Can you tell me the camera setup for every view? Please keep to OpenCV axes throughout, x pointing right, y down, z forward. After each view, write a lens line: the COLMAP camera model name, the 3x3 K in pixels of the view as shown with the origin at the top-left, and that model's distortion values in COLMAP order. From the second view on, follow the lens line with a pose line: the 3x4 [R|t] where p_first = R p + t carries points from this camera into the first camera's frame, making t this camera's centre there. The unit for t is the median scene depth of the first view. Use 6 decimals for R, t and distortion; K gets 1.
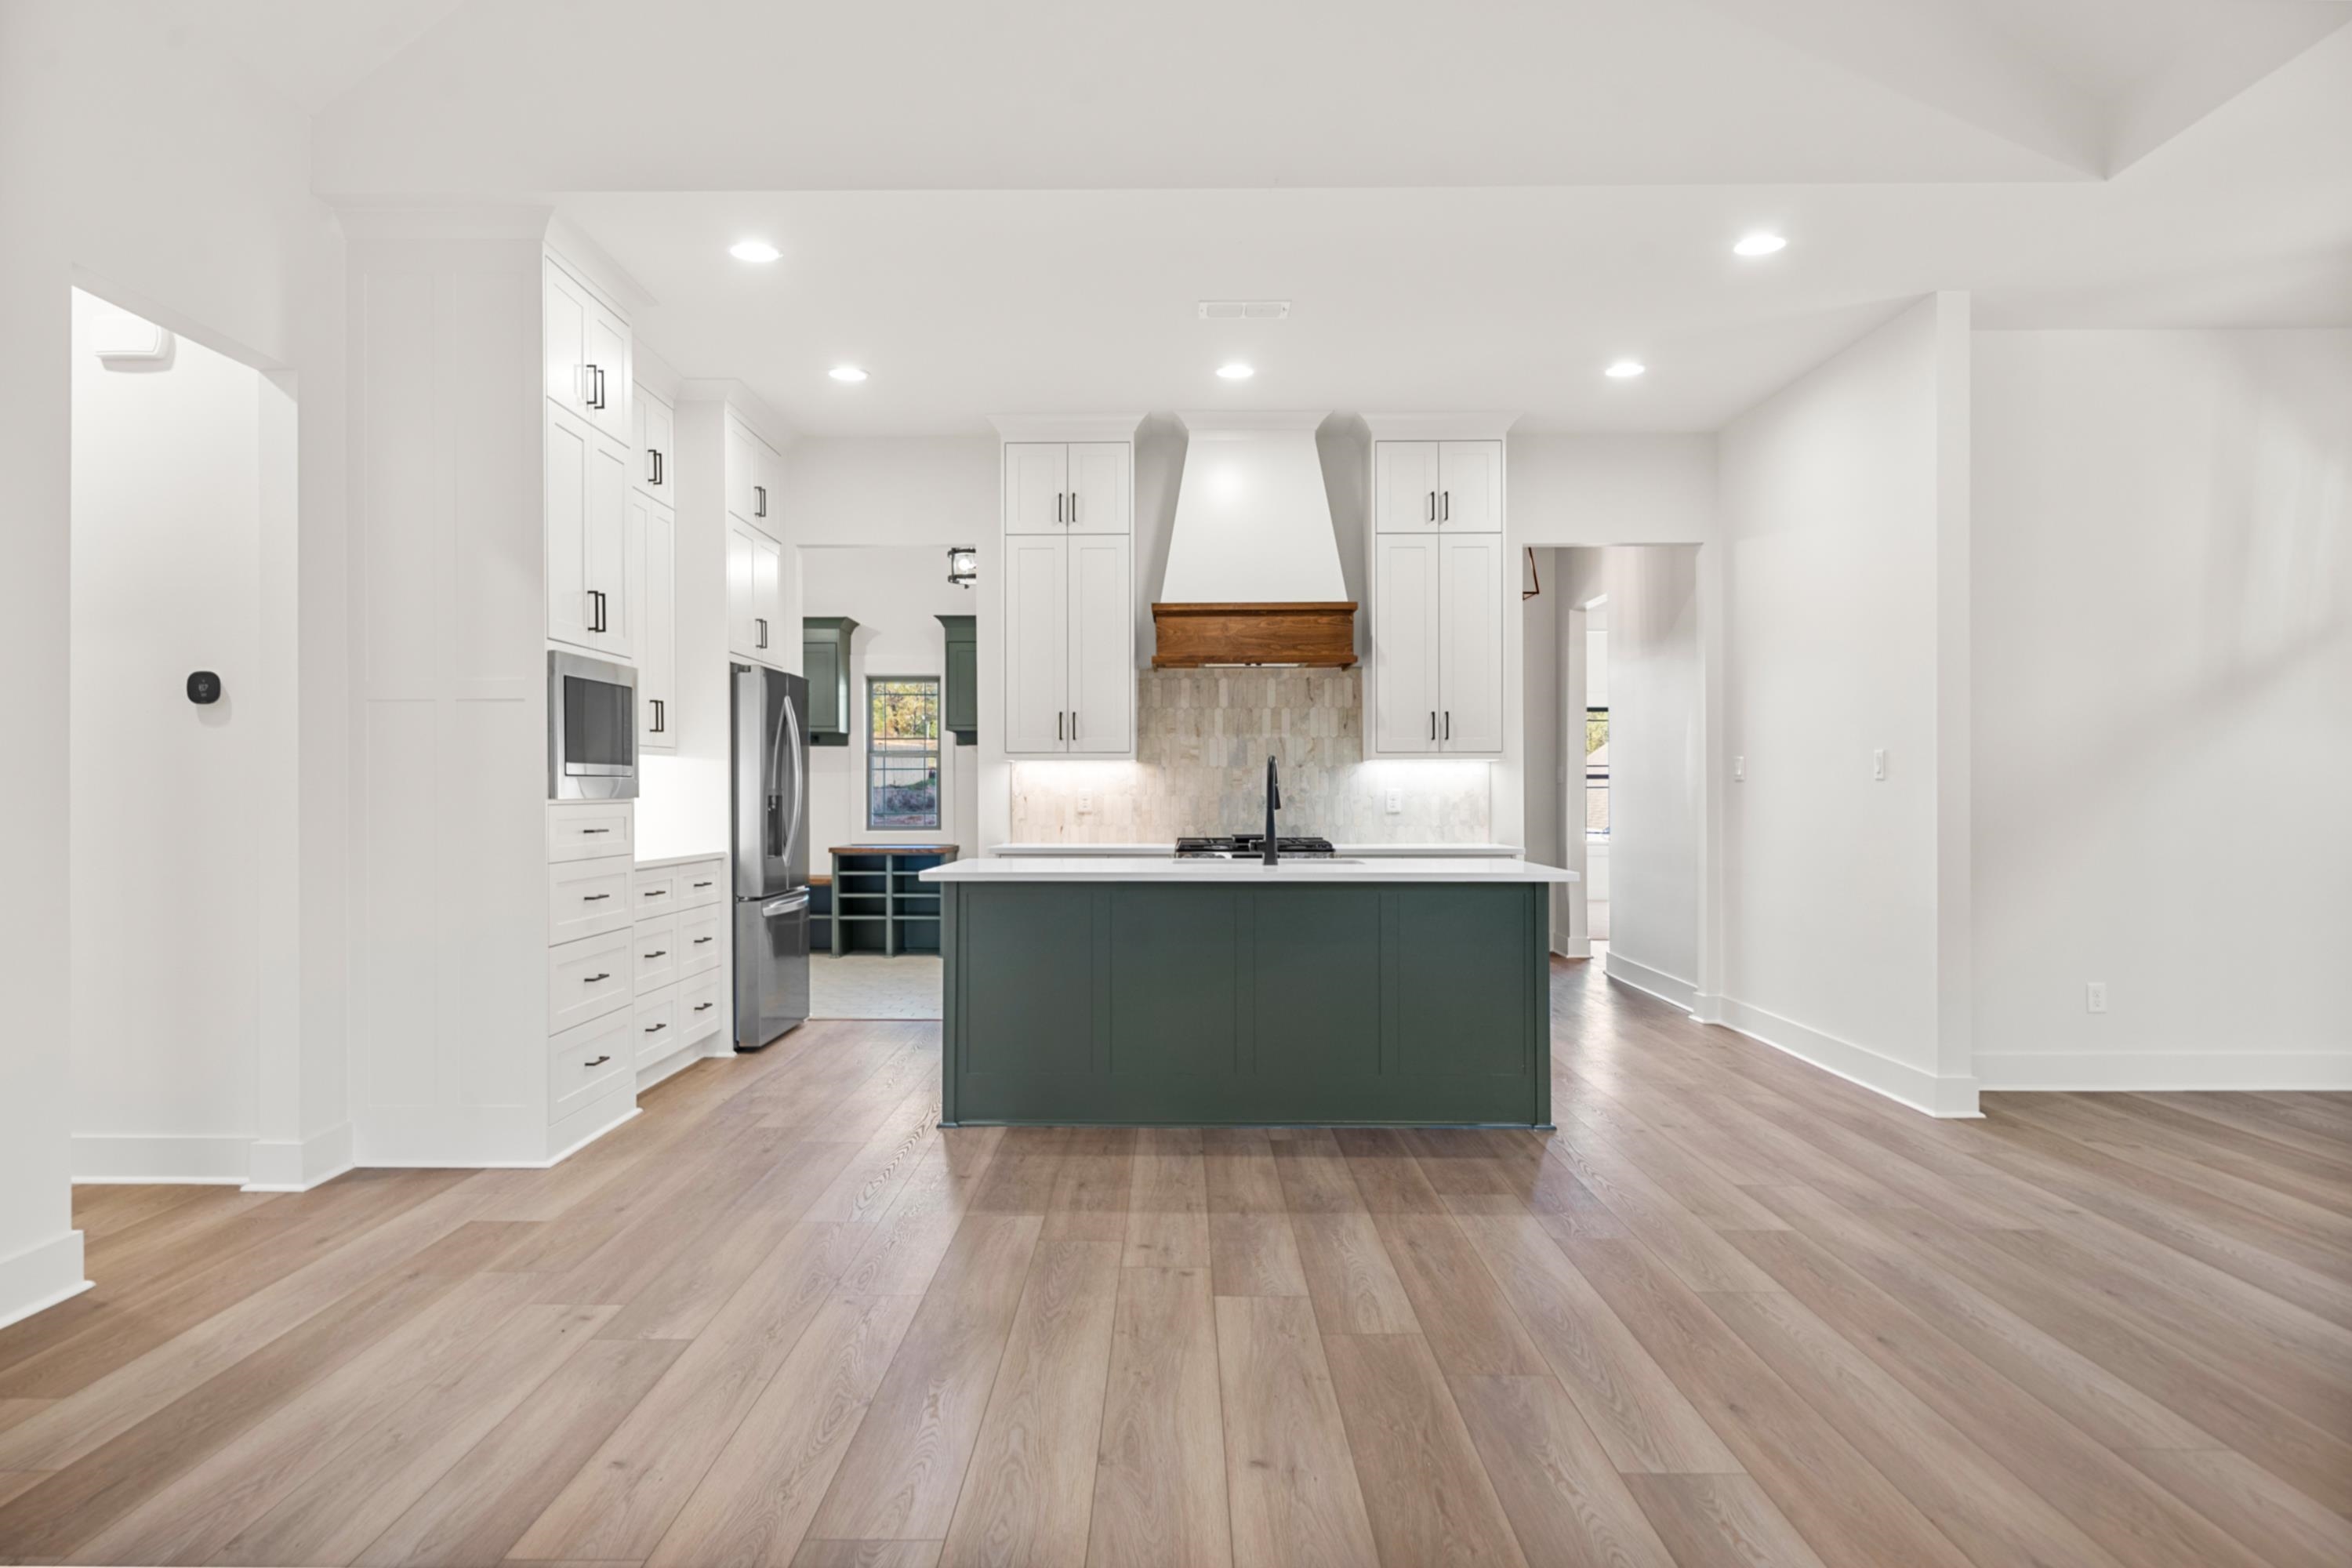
lens RADIAL K [[1513.2, 0, 1158.1], [0, 1513.2, 782.1], [0, 0, 1]] dist [0.002430, 0.001129]
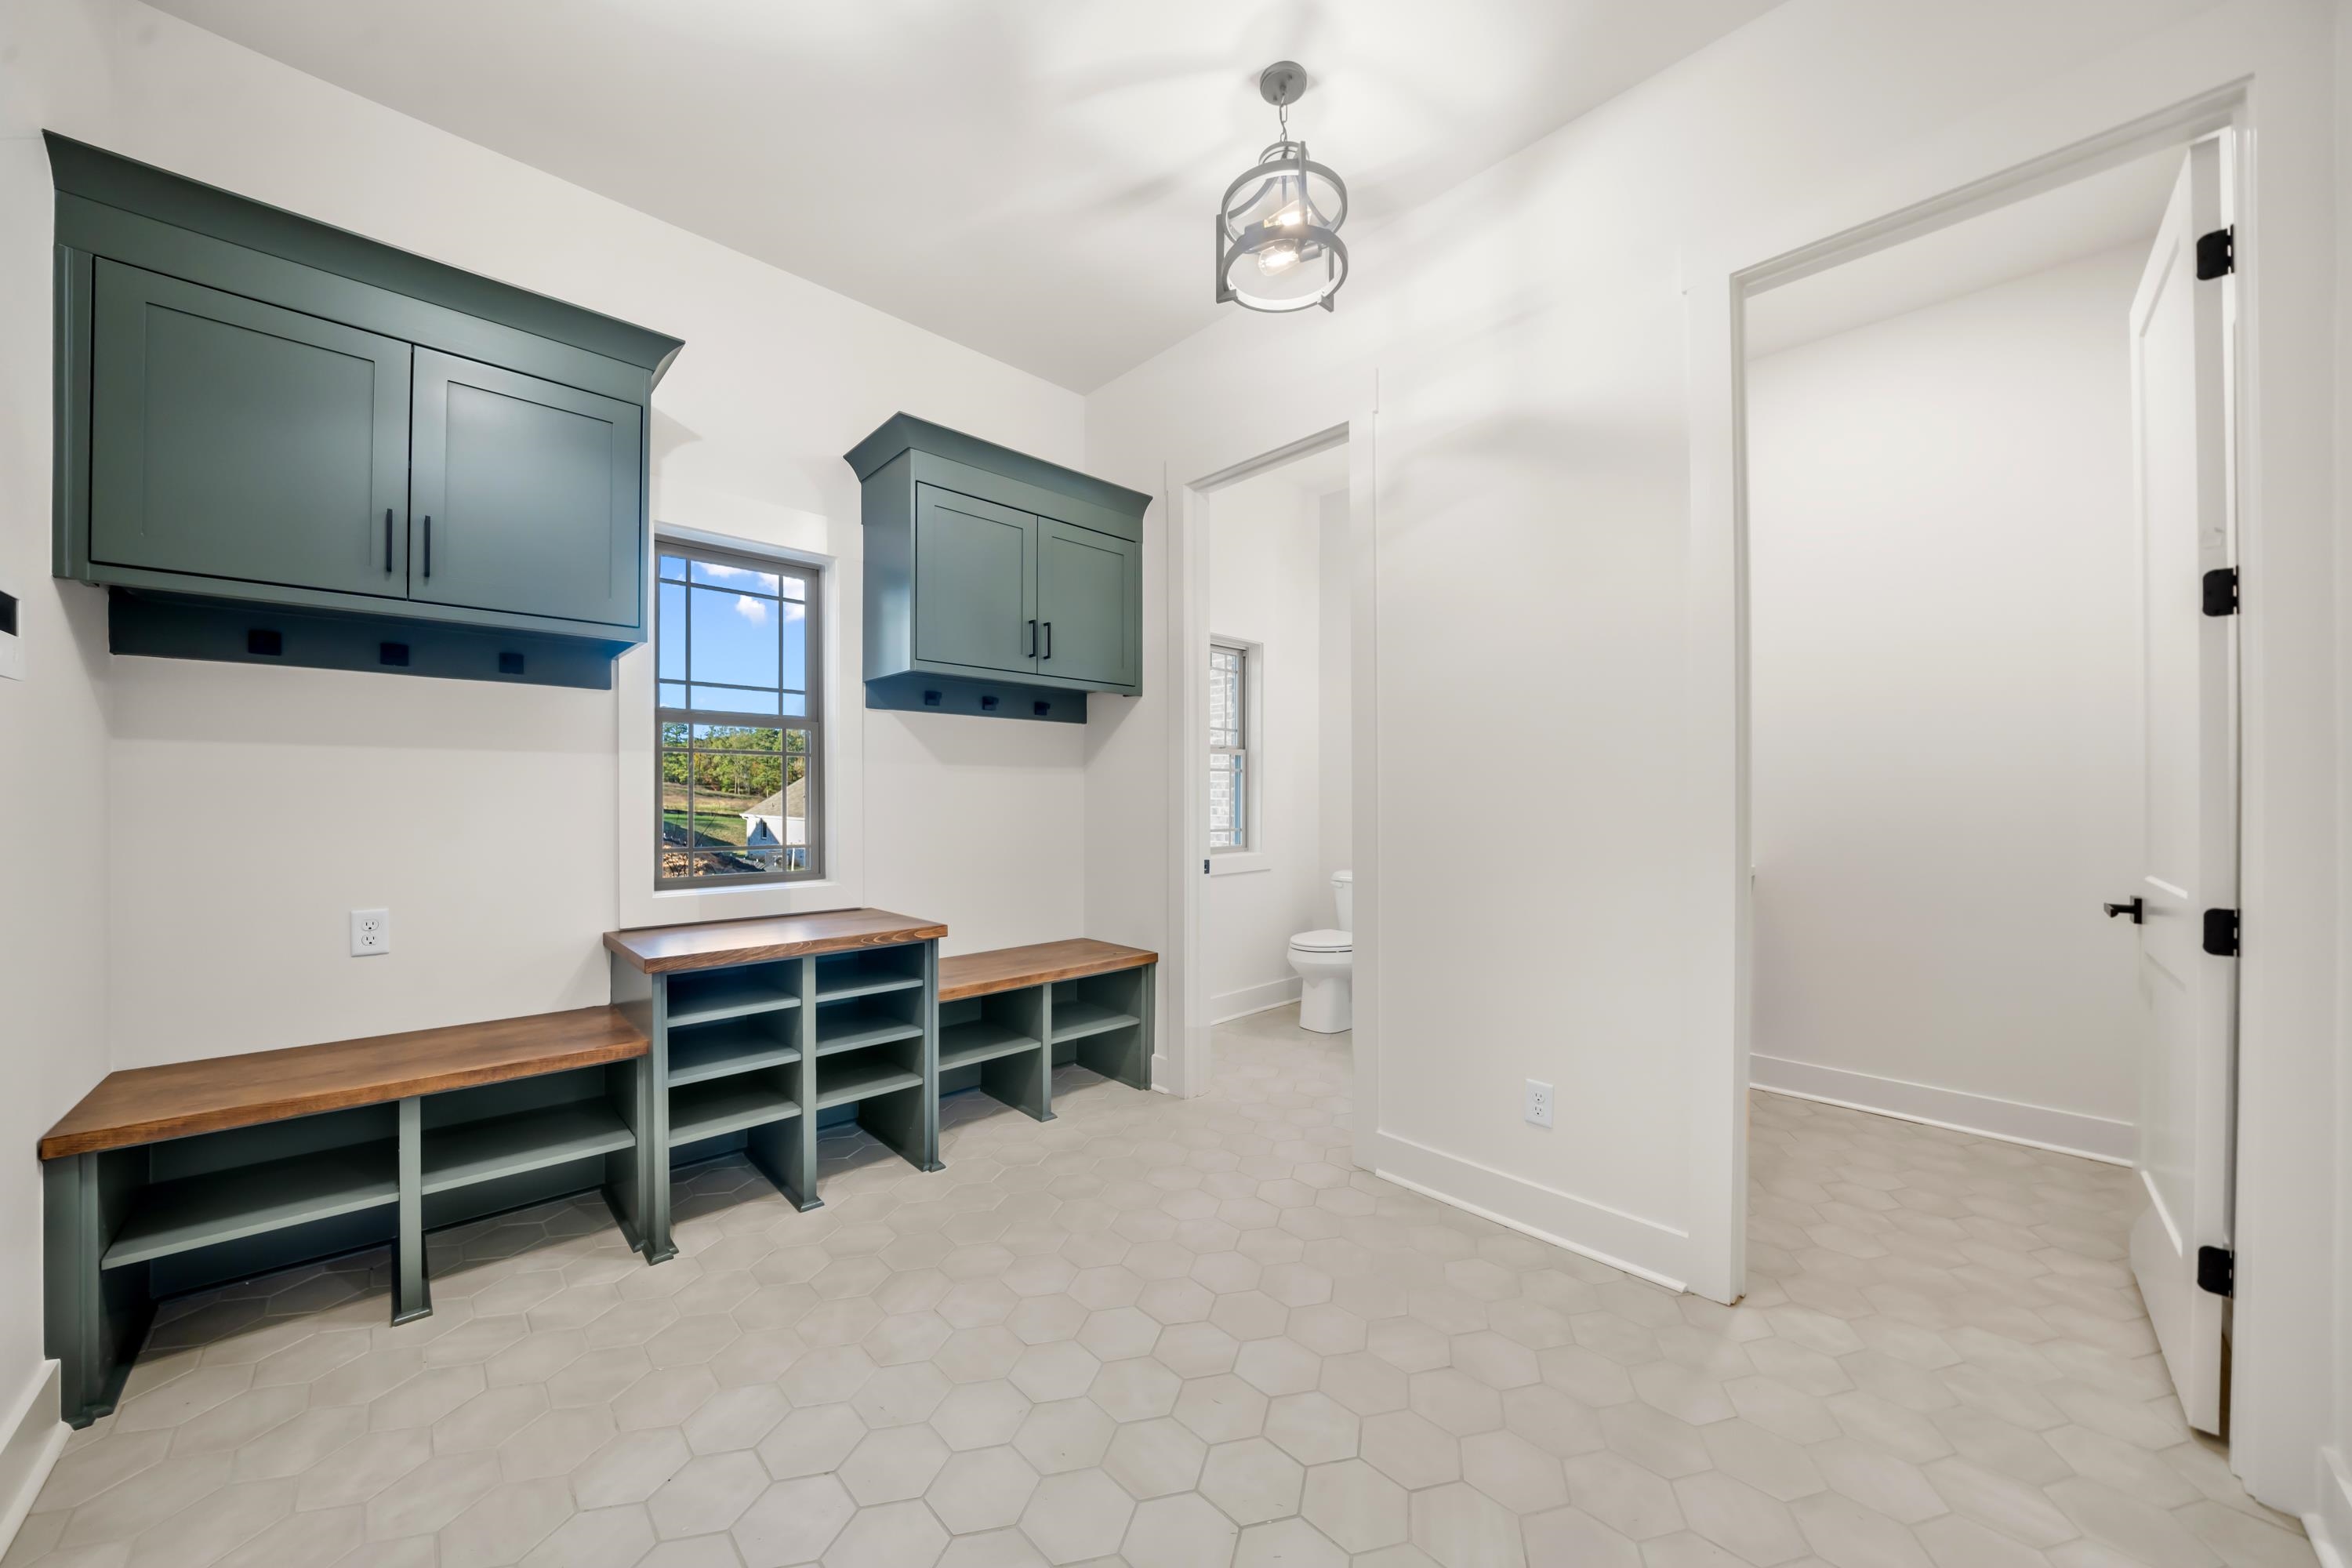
lens RADIAL K [[825.2, 0, 1171.8], [0, 825.2, 803.6], [0, 0, 1]] dist [0.000136, 0.000027]
pose [[0.723007, -0.002578, 0.690836, -0.361187], [-0.004255, 0.999957, 0.008185, 0.006630], [-0.690827, -0.008858, 0.722965, 1.067769]]
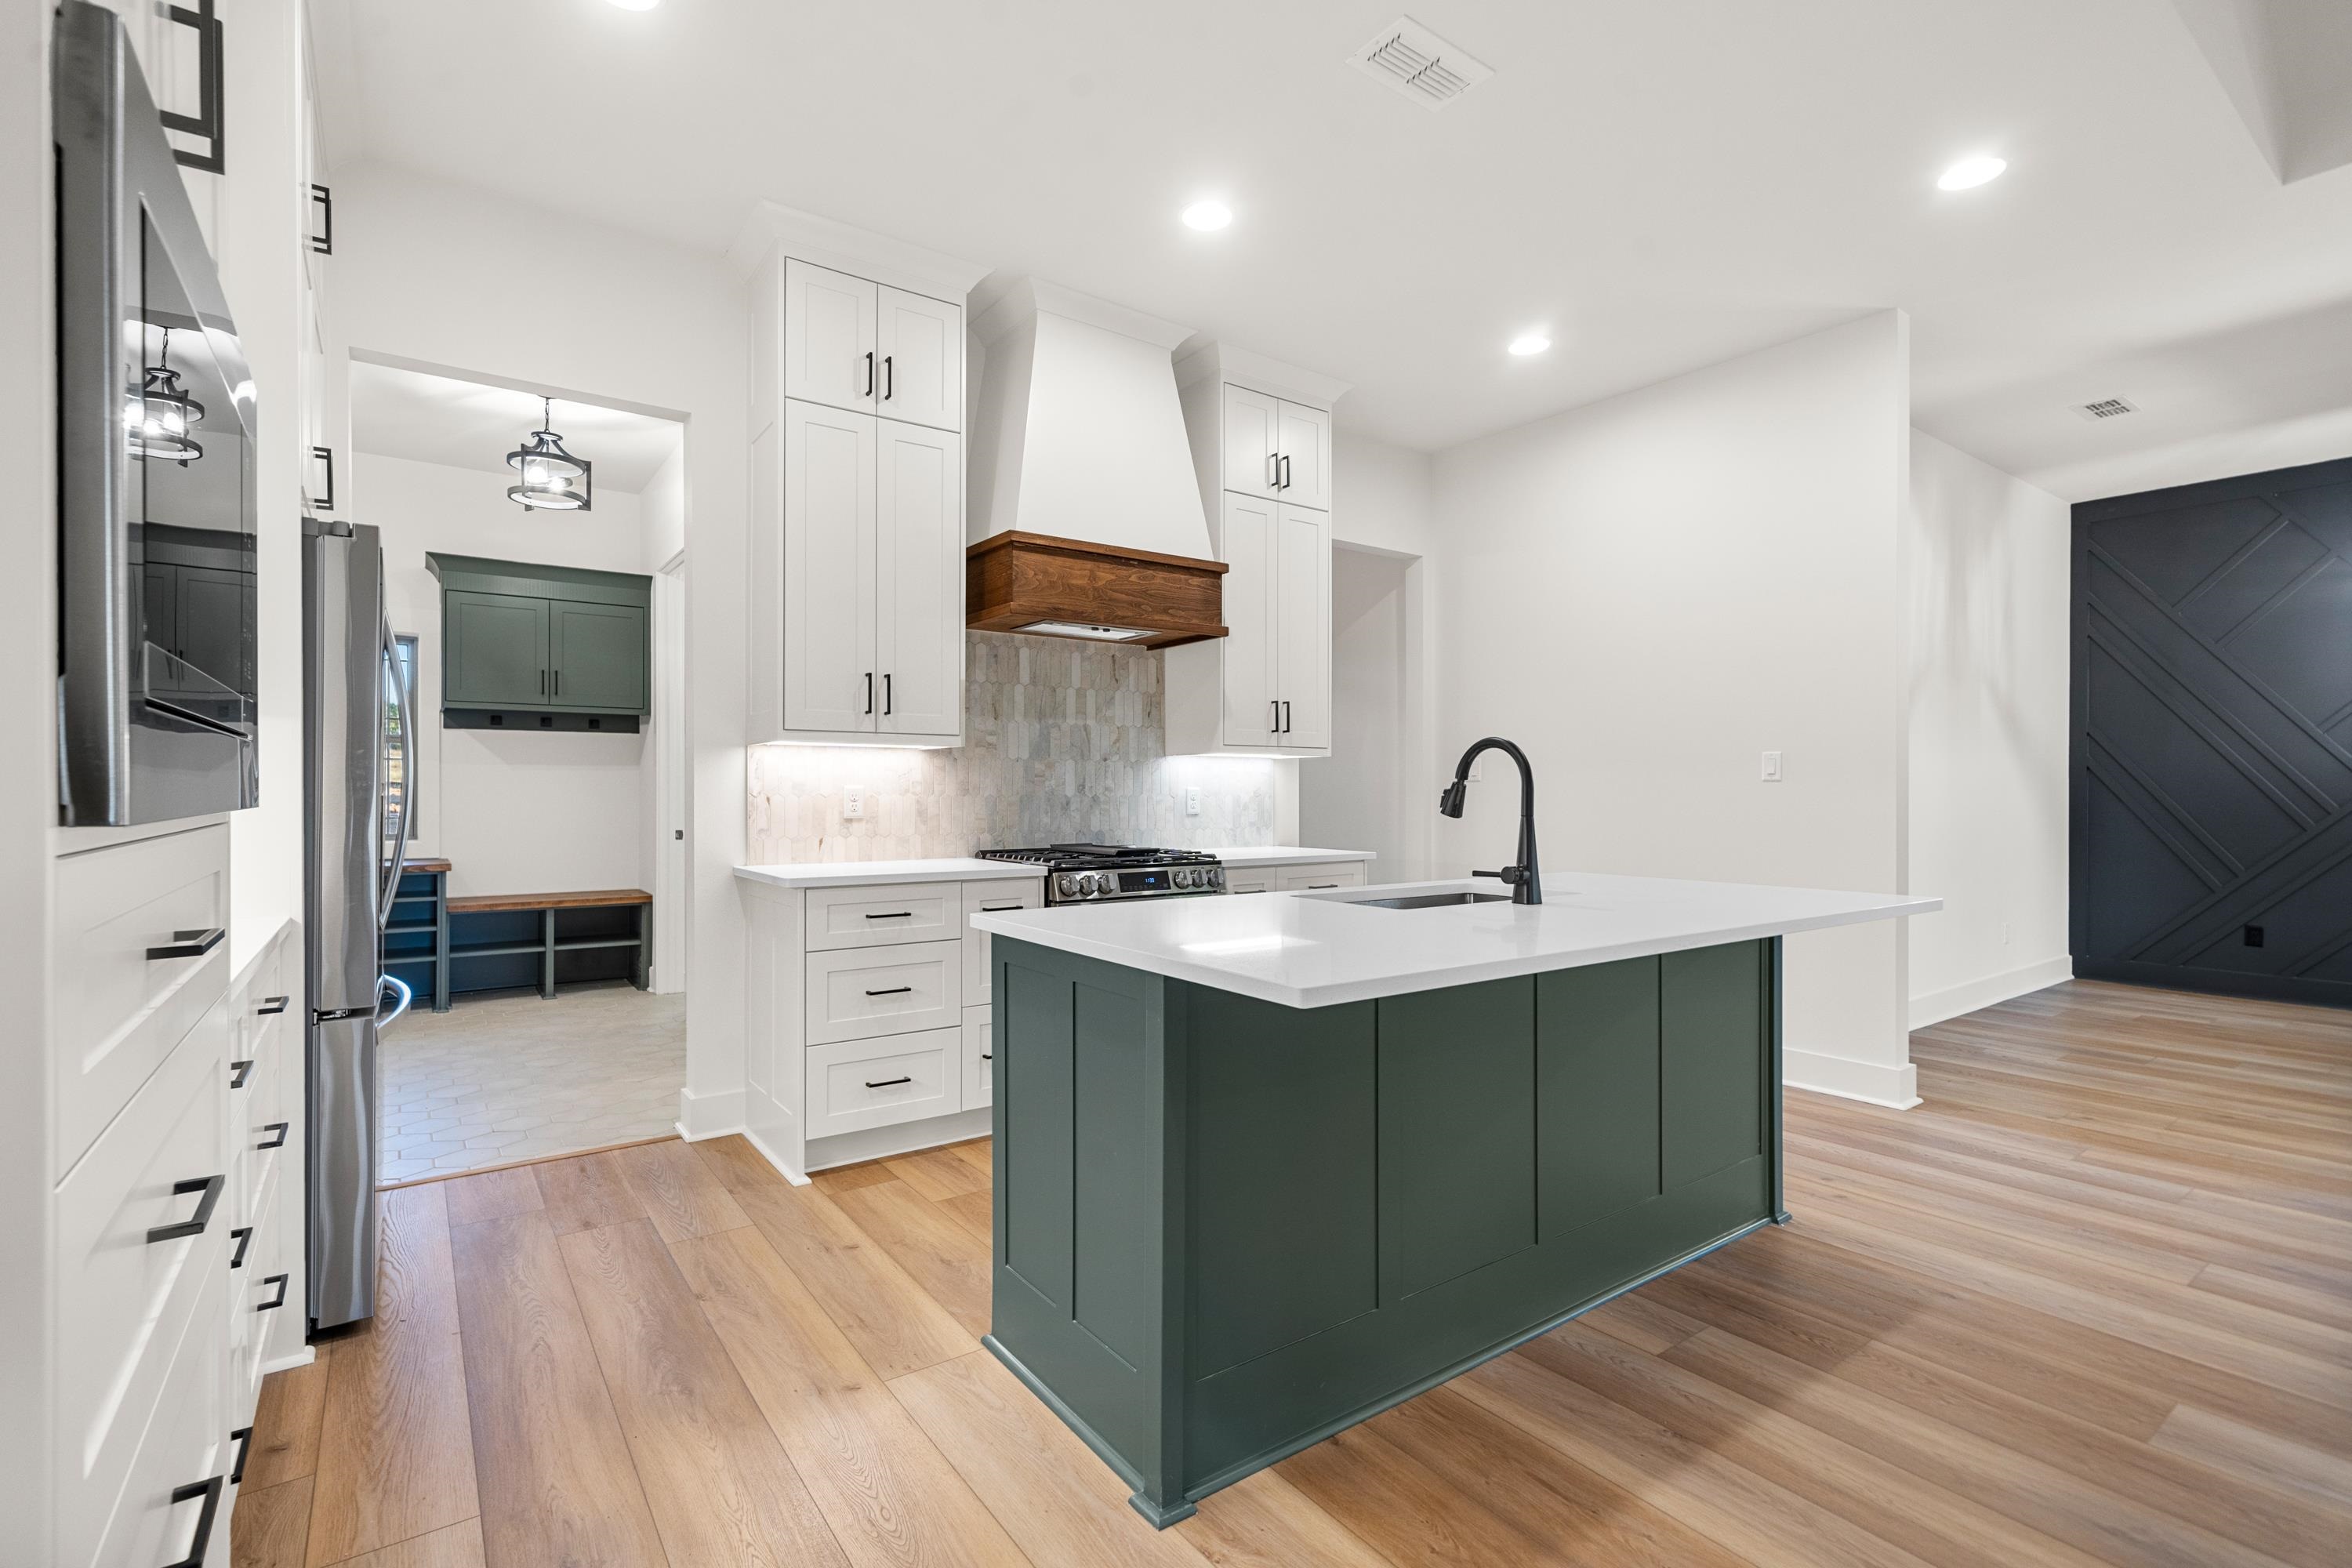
lens RADIAL K [[1059.9, 0, 1154.8], [0, 1059.9, 791.9], [0, 0, 1]] dist [-0.000523, 0.000159]
pose [[0.808816, 0.001538, 0.588059, -0.229113], [-0.006346, 0.999961, 0.006112, 0.003417], [-0.588027, -0.008675, 0.808795, 0.510609]]
